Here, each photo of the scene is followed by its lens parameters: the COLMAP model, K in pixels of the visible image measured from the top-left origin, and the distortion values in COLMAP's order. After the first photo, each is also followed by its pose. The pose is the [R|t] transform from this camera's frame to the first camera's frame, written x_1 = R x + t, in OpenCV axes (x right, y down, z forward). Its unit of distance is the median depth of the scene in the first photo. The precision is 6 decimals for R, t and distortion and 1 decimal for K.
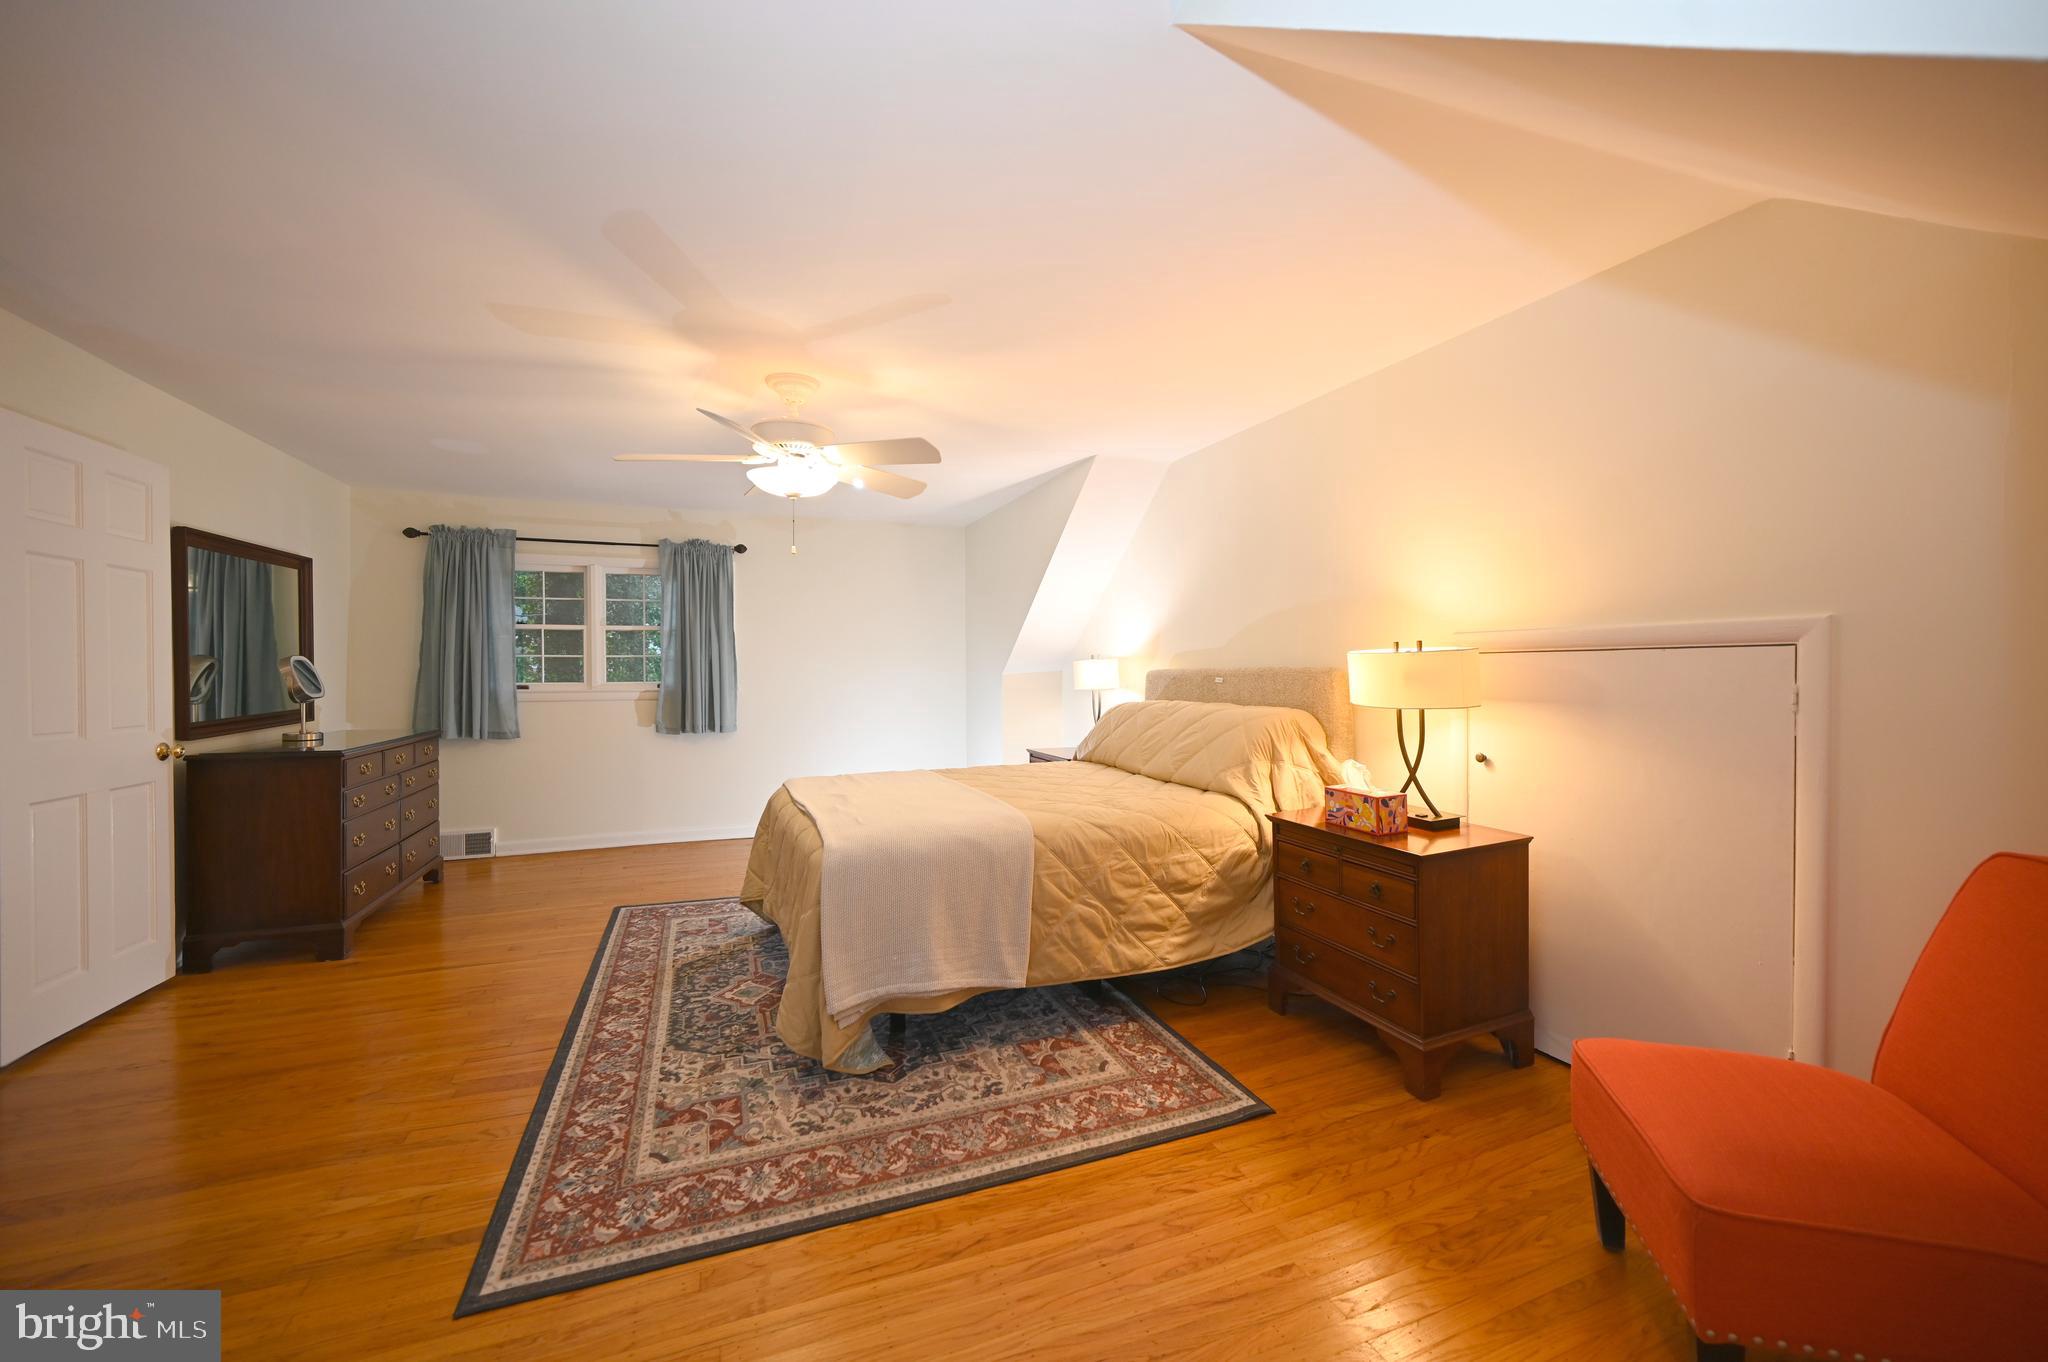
lens RADIAL K [[808.8, 0, 1021.5], [0, 808.8, 676.6], [0, 0, 1]] dist [-0.002375, 0.000542]
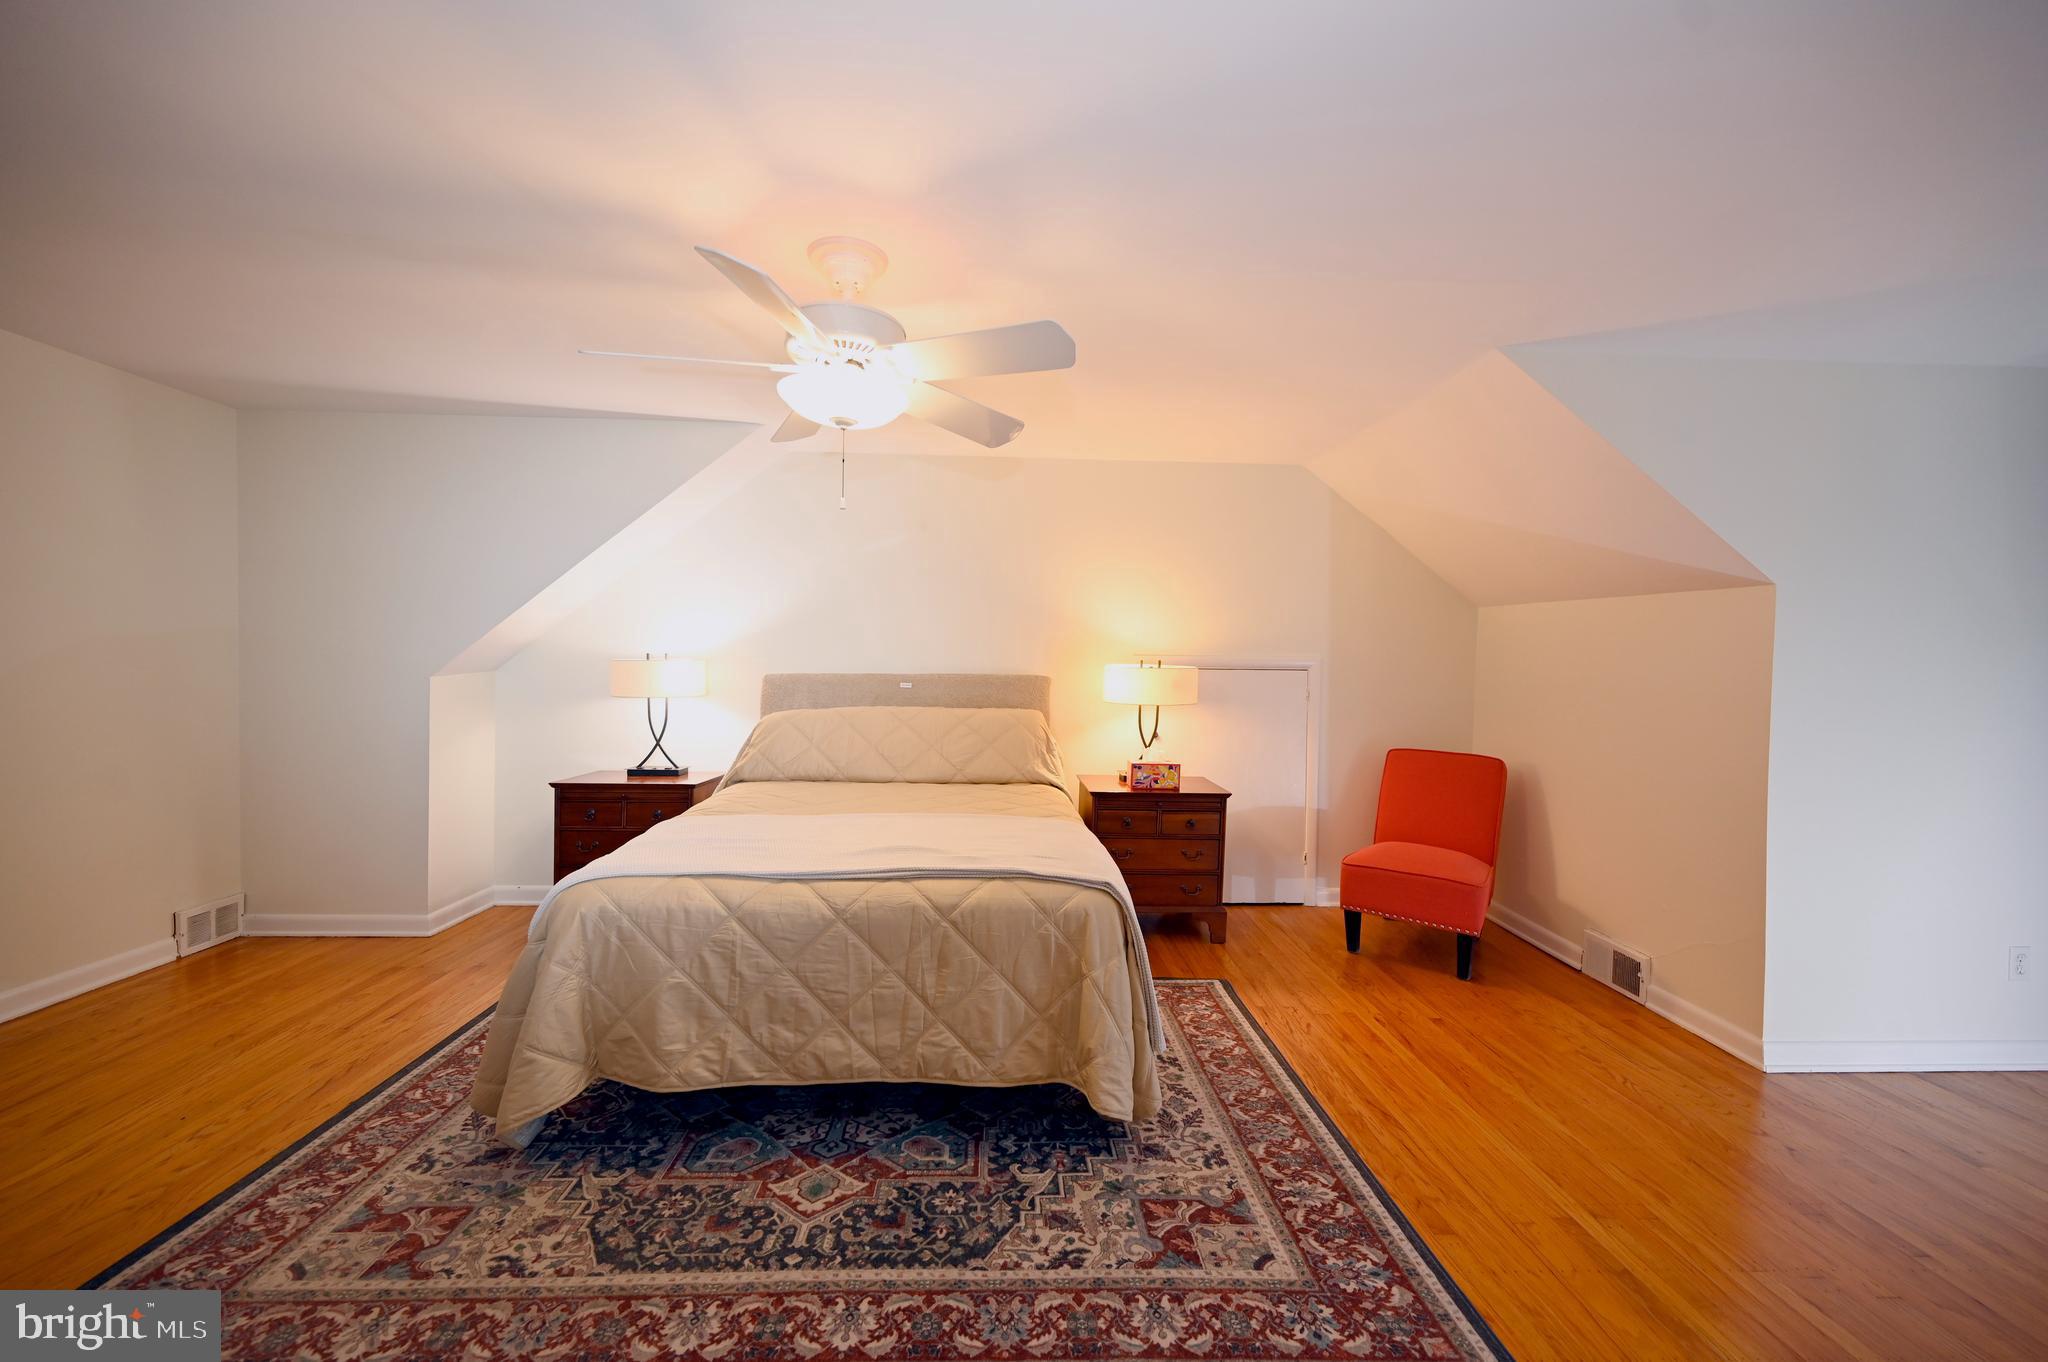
lens RADIAL K [[808.8, 0, 1019.3], [0, 808.8, 676.5], [0, 0, 1]] dist [-0.002375, 0.000542]
pose [[0.323507, -0.002045, 0.946224, -1.139934], [-0.006613, 0.999968, 0.004422, -0.020452], [-0.946203, -0.007688, 0.323483, 0.829711]]
